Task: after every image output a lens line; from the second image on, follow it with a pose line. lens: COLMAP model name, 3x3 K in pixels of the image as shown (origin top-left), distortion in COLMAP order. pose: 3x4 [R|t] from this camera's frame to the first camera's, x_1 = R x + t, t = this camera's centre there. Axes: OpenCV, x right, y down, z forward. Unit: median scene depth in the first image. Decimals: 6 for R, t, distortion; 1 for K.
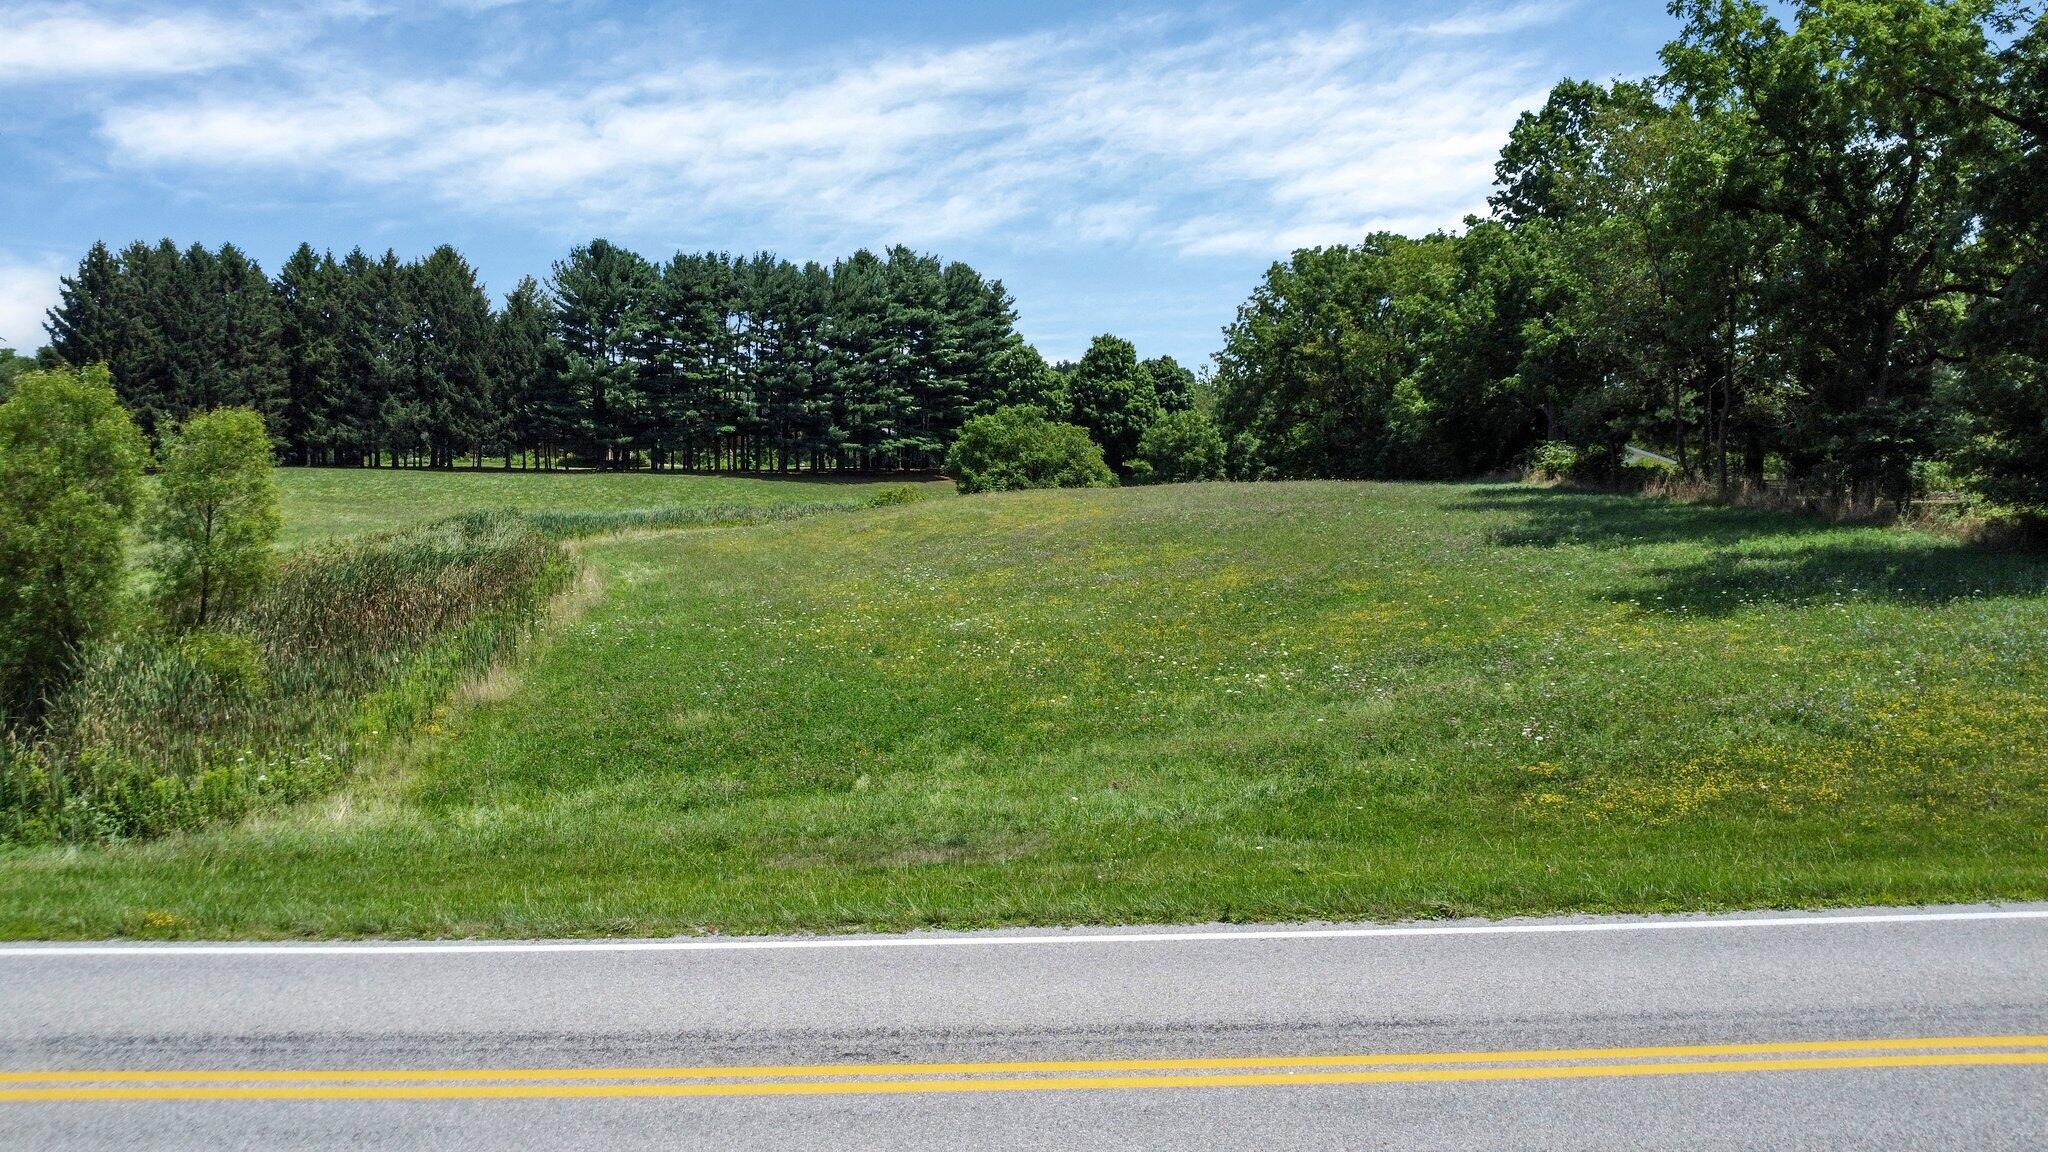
lens RADIAL K [[1479.7, 0, 1024.0], [0, 1479.7, 576.0], [0, 0, 1]] dist [-0.023728, -0.025233]
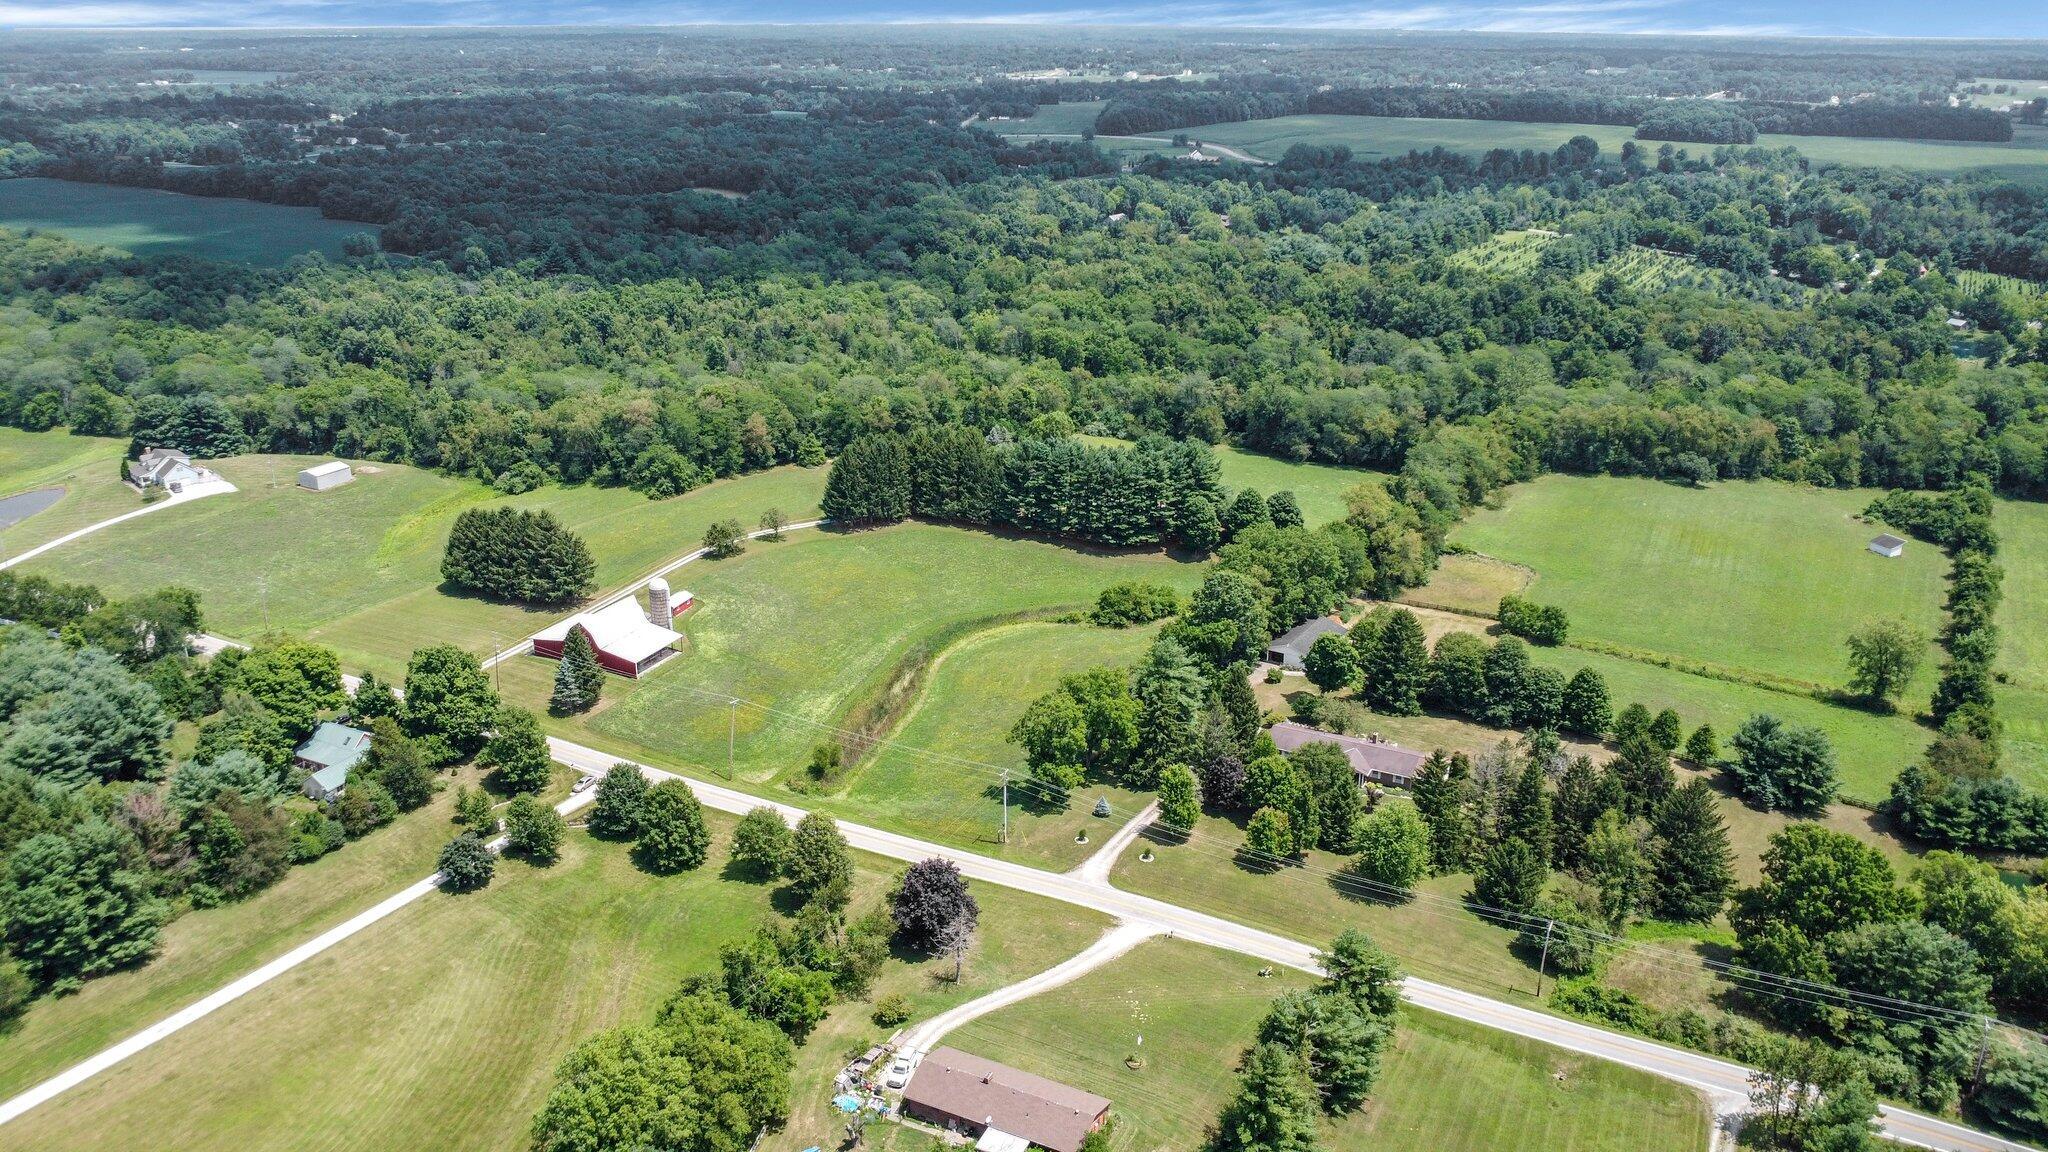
lens RADIAL K [[1487.6, 0, 1032.5], [0, 1487.6, 578.0], [0, 0, 1]] dist [-0.031249, -0.005498]
pose [[0.887703, 0.169094, -0.428242, 0.823109], [-0.051686, 0.960837, 0.272252, -0.693040], [0.457507, -0.219544, 0.861677, -1.175982]]
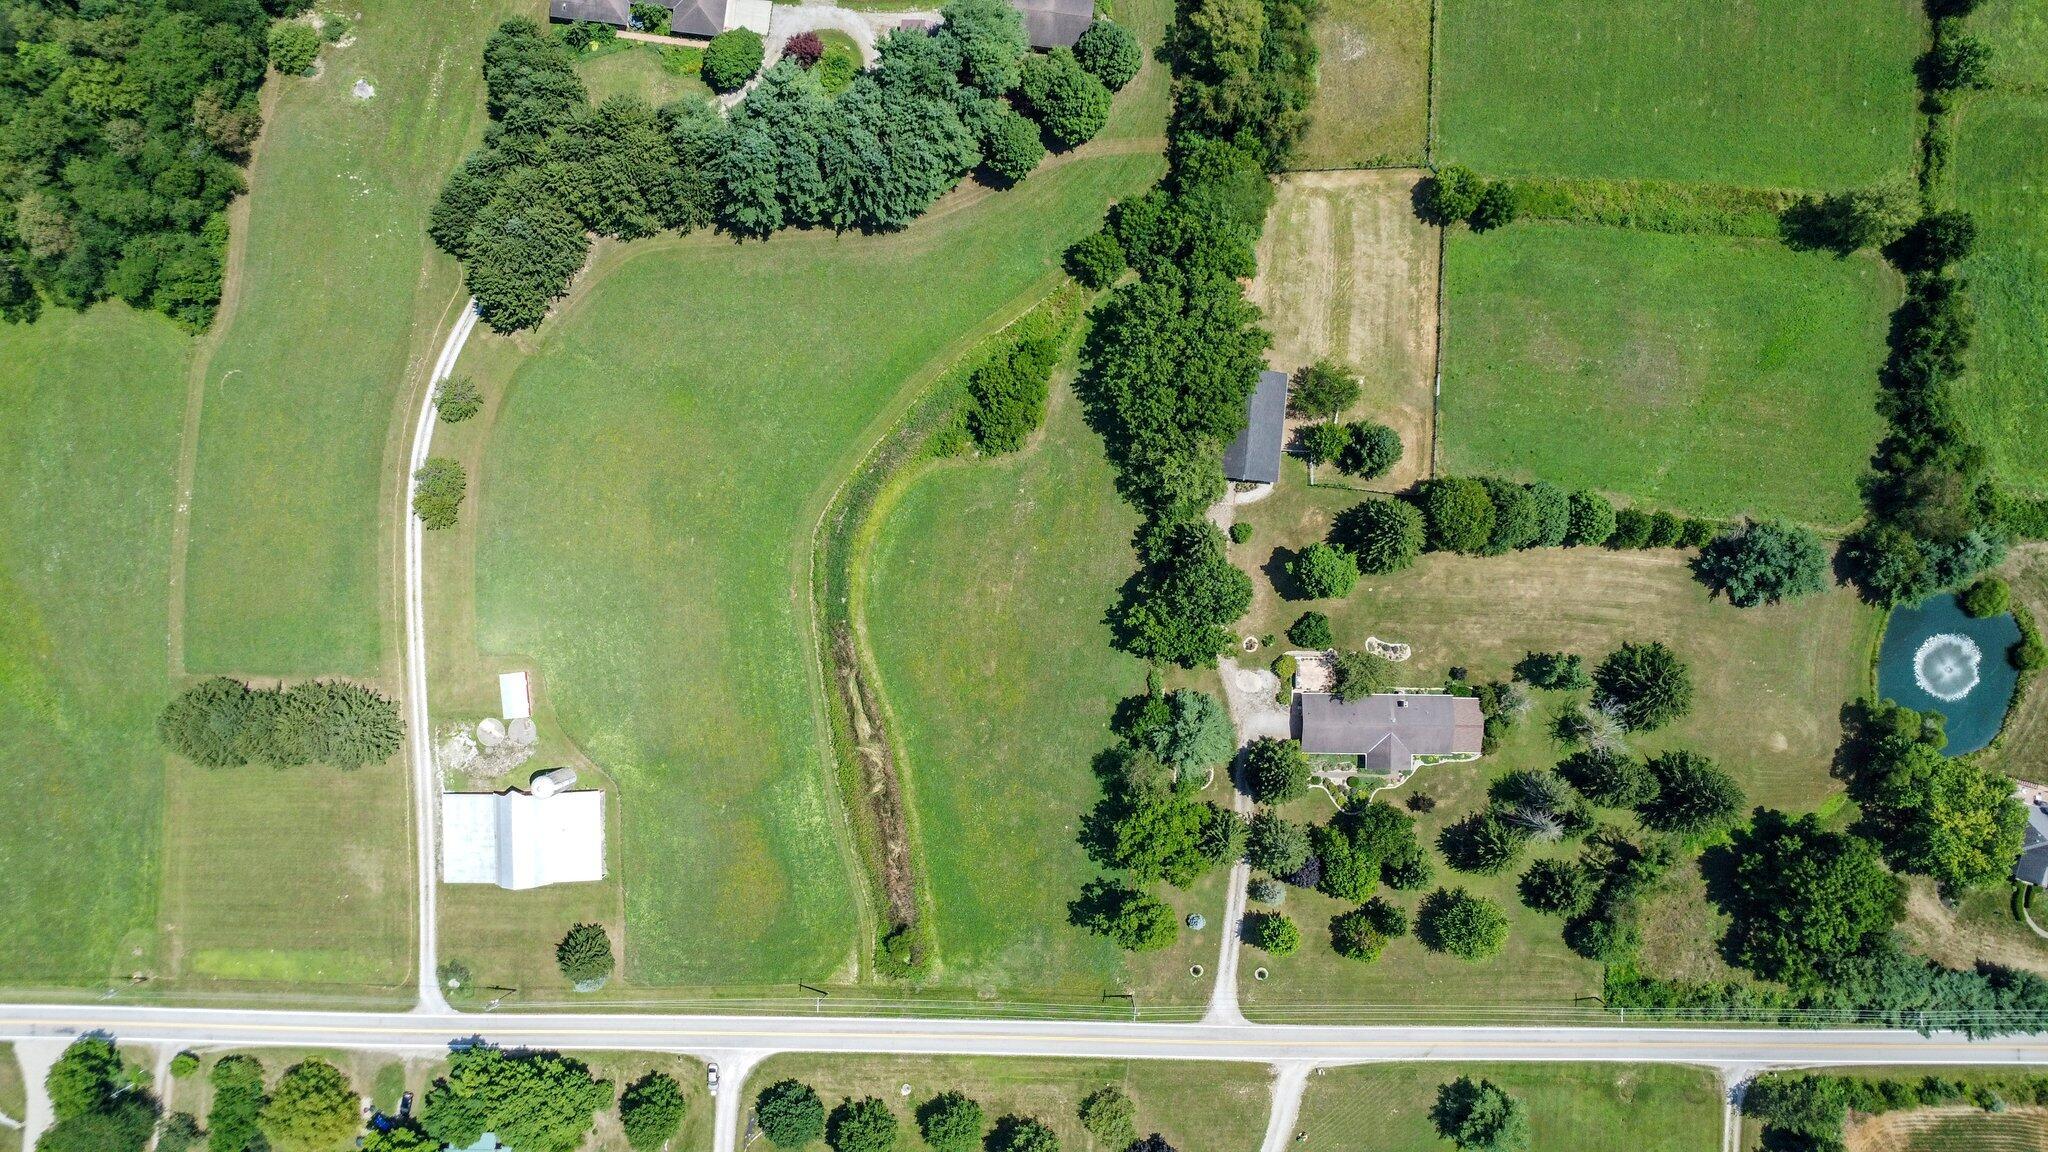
lens RADIAL K [[1479.7, 0, 1024.0], [0, 1479.7, 576.0], [0, 0, 1]] dist [-0.023728, -0.025233]
pose [[0.999809, 0.017628, 0.008420, 0.011910], [-0.010309, 0.109931, 0.993886, -1.773873], [0.016595, -0.993783, 0.110092, 0.416317]]
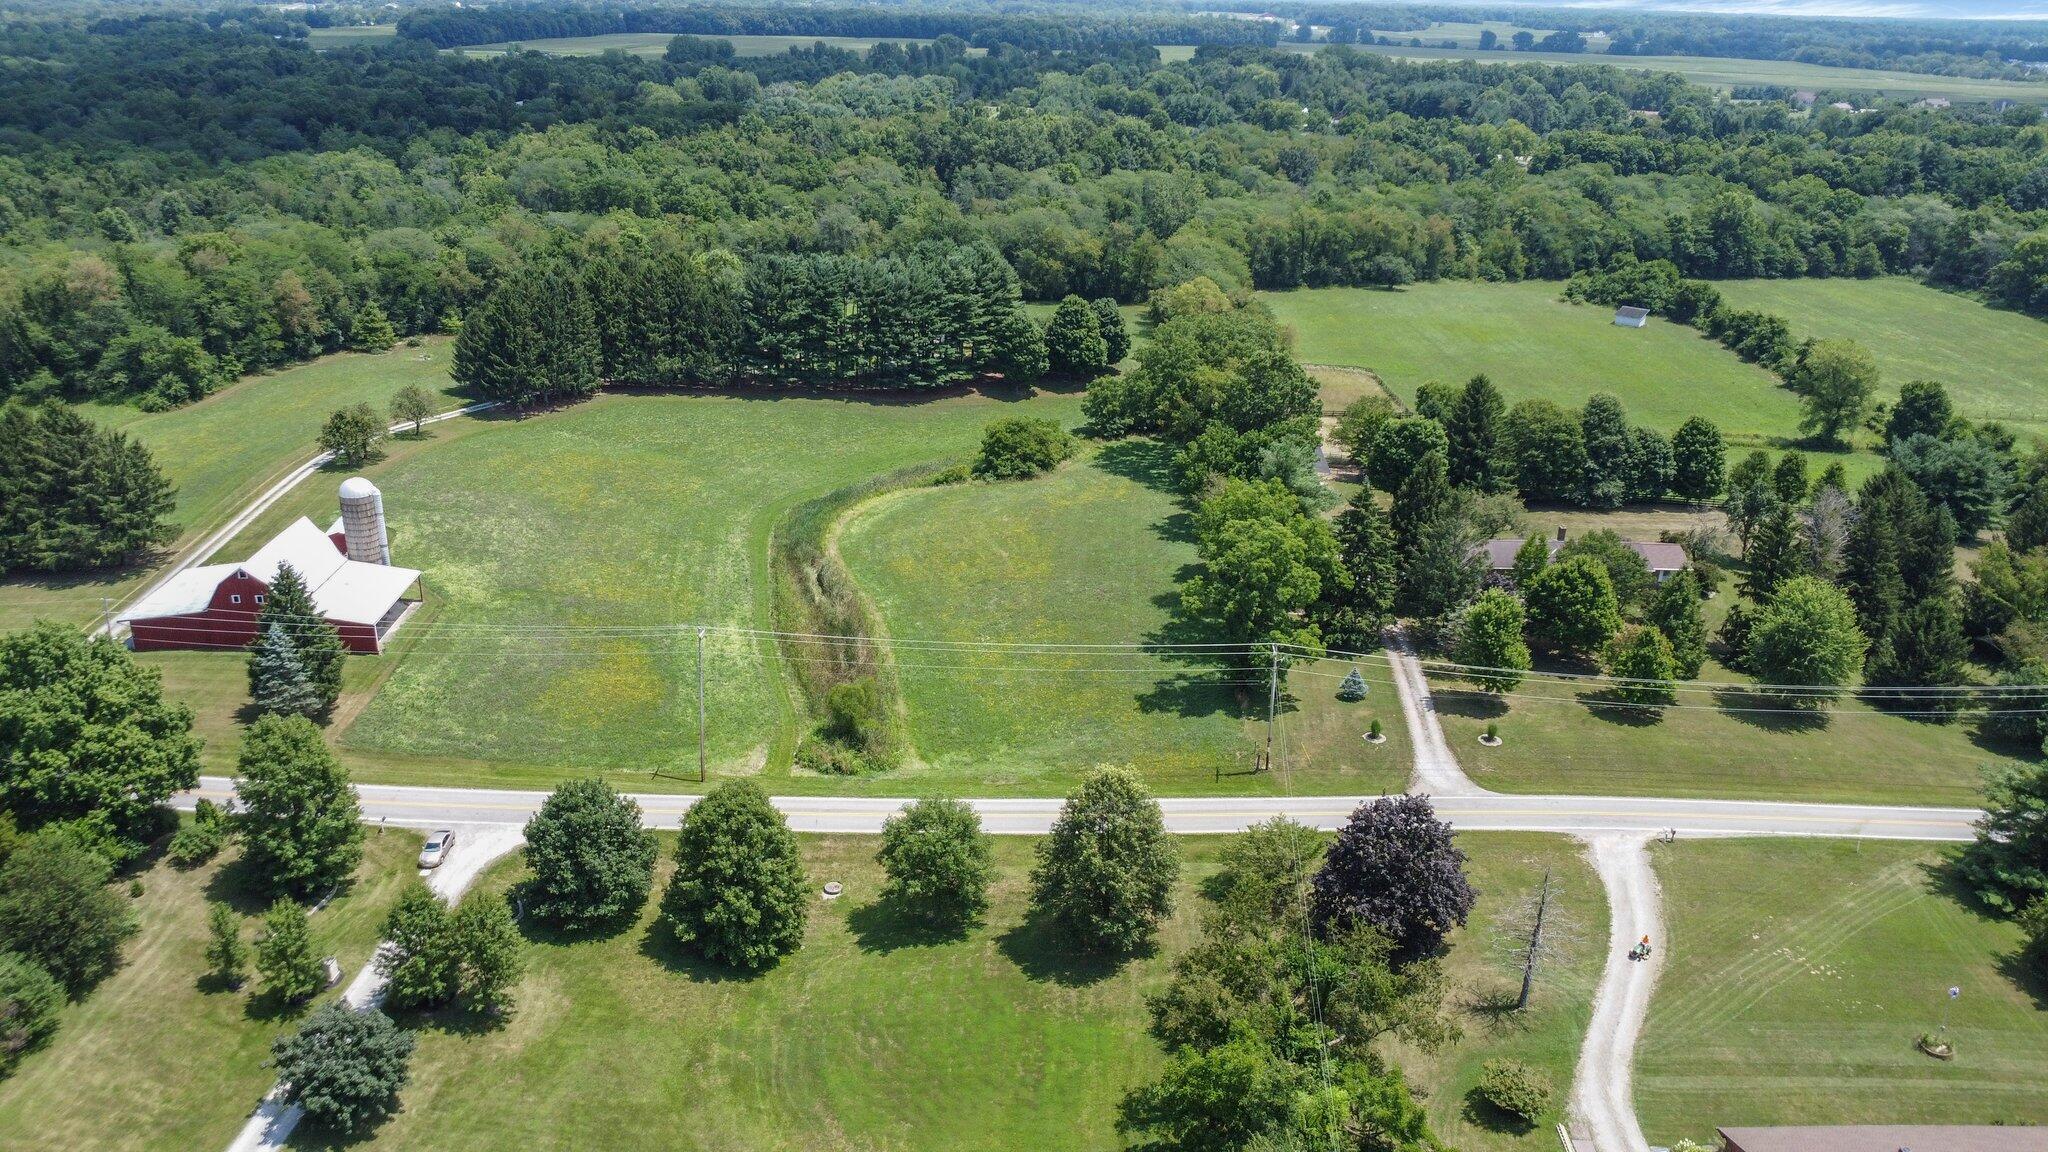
lens RADIAL K [[1479.7, 0, 1024.0], [0, 1479.7, 576.0], [0, 0, 1]] dist [-0.023728, -0.025233]
pose [[0.999670, 0.023491, 0.010352, -0.007903], [-0.025441, 0.960474, 0.277205, -0.362244], [-0.003431, -0.277377, 0.960755, -0.755995]]
